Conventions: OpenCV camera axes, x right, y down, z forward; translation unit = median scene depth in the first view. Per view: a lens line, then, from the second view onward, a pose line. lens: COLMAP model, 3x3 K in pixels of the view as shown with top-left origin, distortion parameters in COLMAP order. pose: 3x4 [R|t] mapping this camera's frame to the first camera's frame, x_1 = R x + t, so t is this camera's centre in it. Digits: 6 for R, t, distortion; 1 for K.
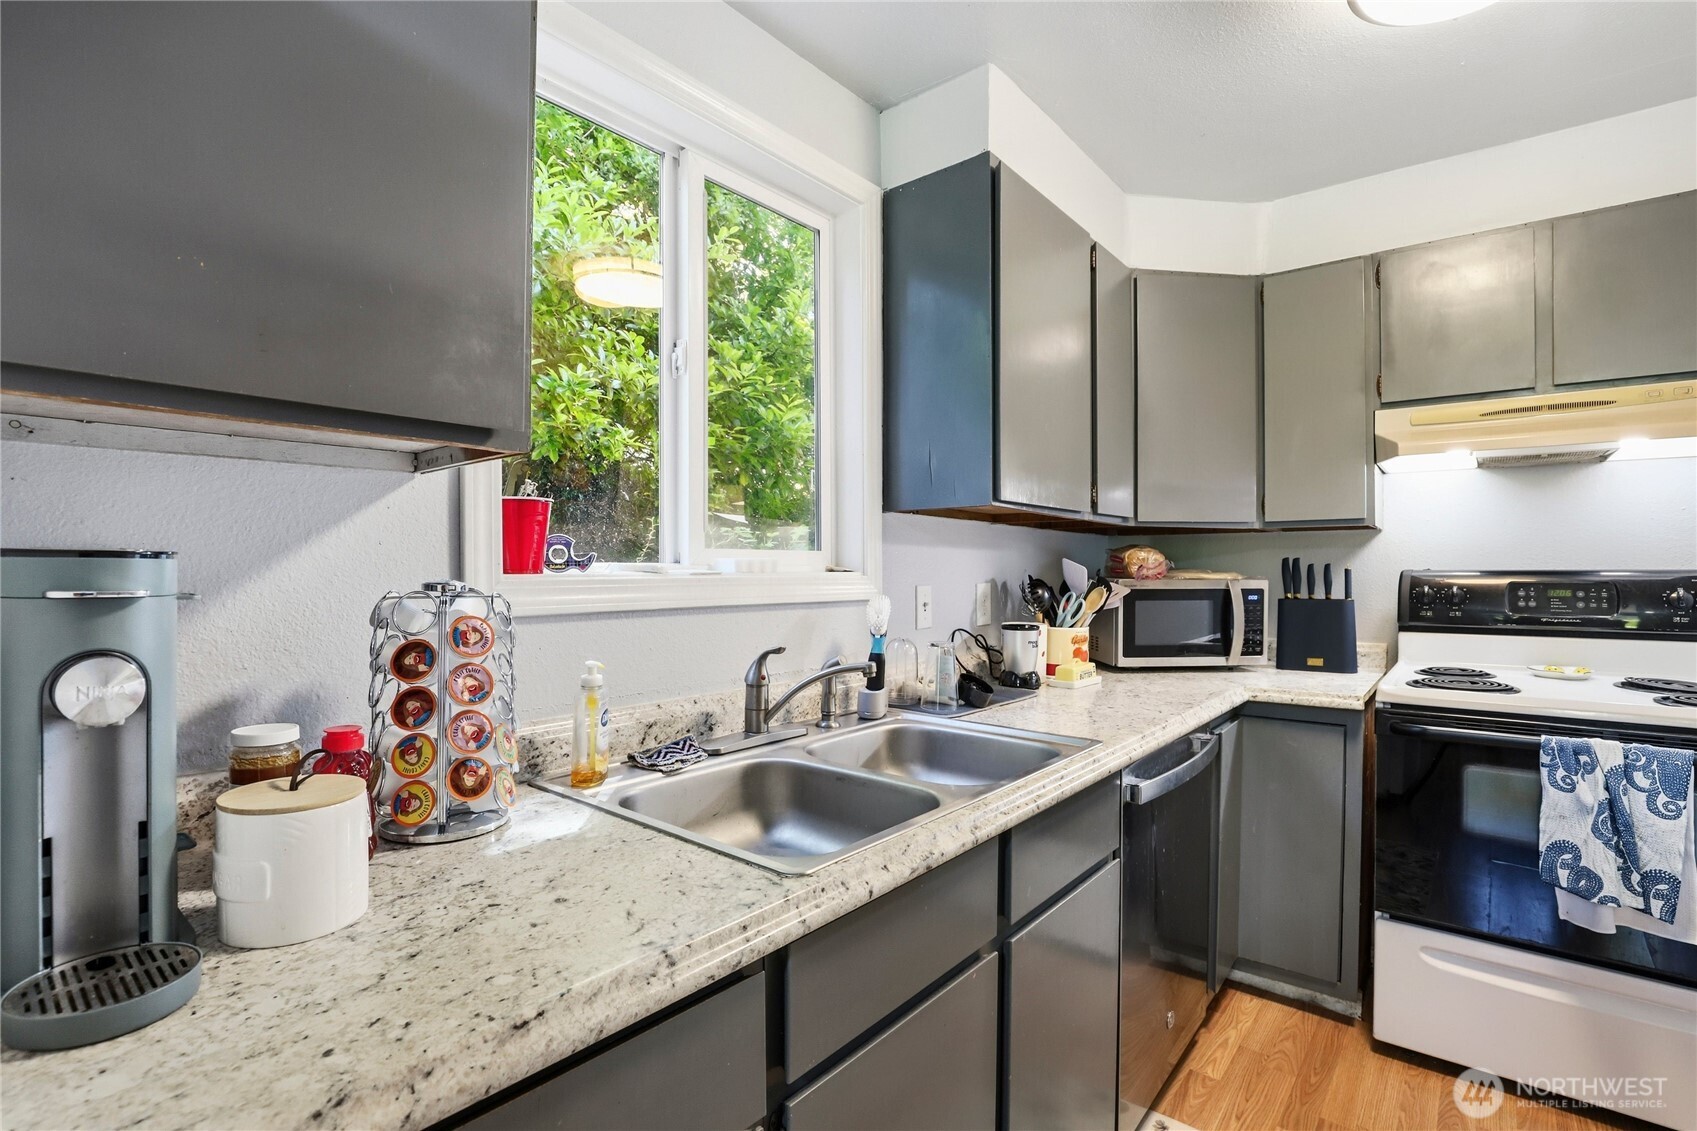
lens RADIAL K [[798.1, 0, 849.3], [0, 798.1, 570.5], [0, 0, 1]] dist [-0.037383, 0.008313]
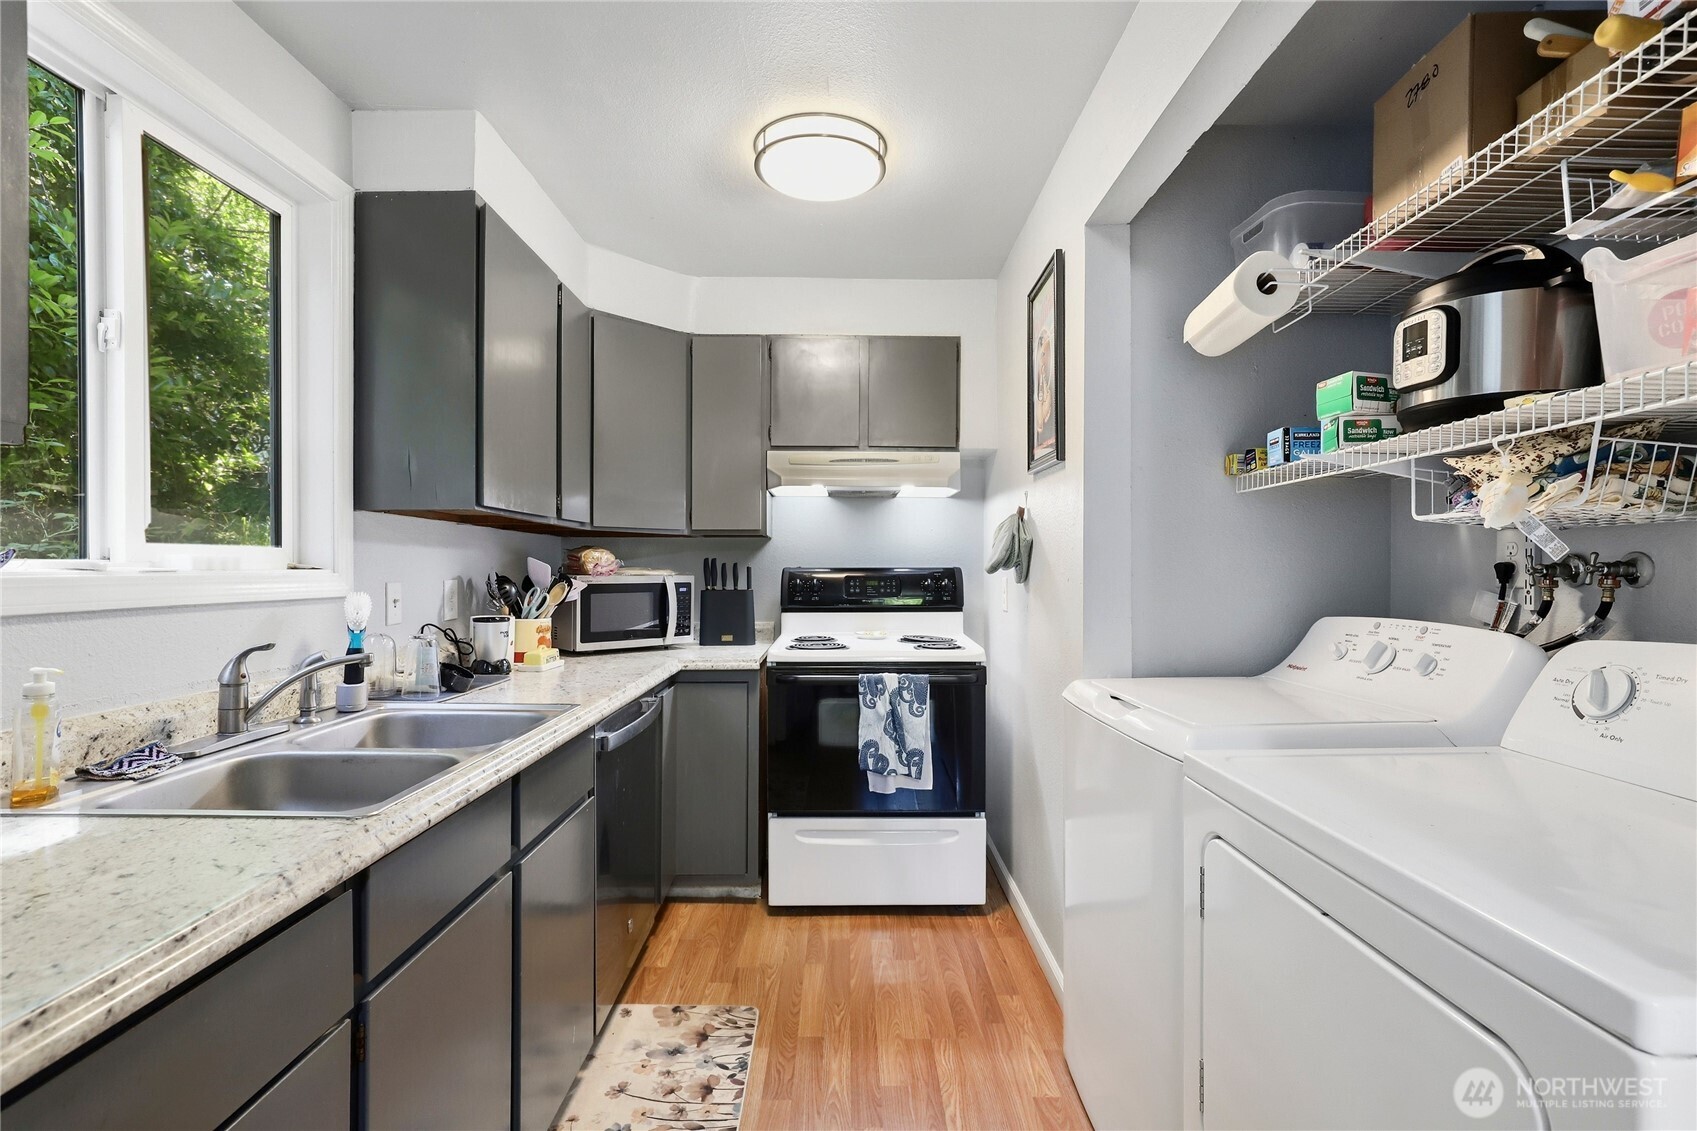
lens RADIAL K [[777.7, 0, 851.6], [0, 777.7, 561.8], [0, 0, 1]] dist [-0.021573, 0.007634]
pose [[0.766846, 0.004970, 0.641812, -0.105614], [0.000426, 0.999966, -0.008253, 0.000435], [-0.641832, 0.006602, 0.766817, -0.162644]]
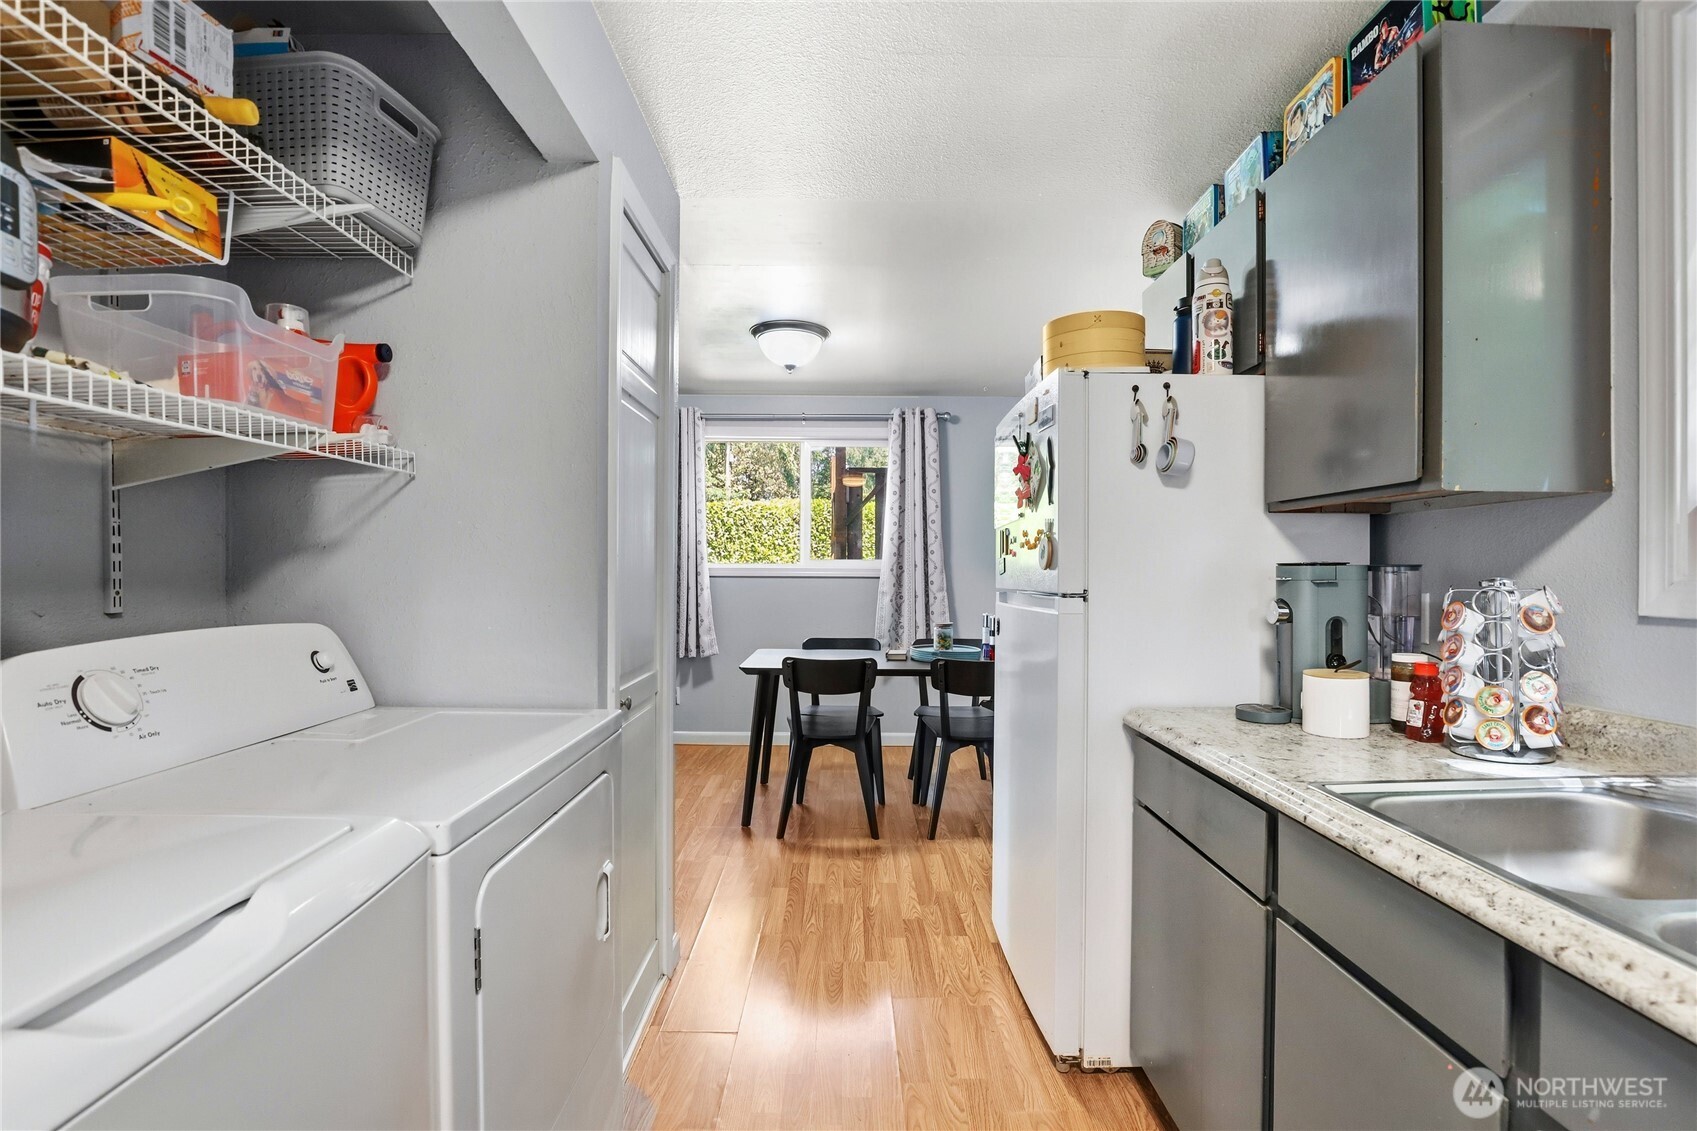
lens RADIAL K [[777.7, 0, 851.6], [0, 777.7, 561.8], [0, 0, 1]] dist [-0.021573, 0.007634]
pose [[-0.765446, -0.003759, -0.643489, 0.598058], [-0.004190, 0.999991, -0.000857, -0.005440], [0.643487, 0.002040, -0.765455, 0.627195]]
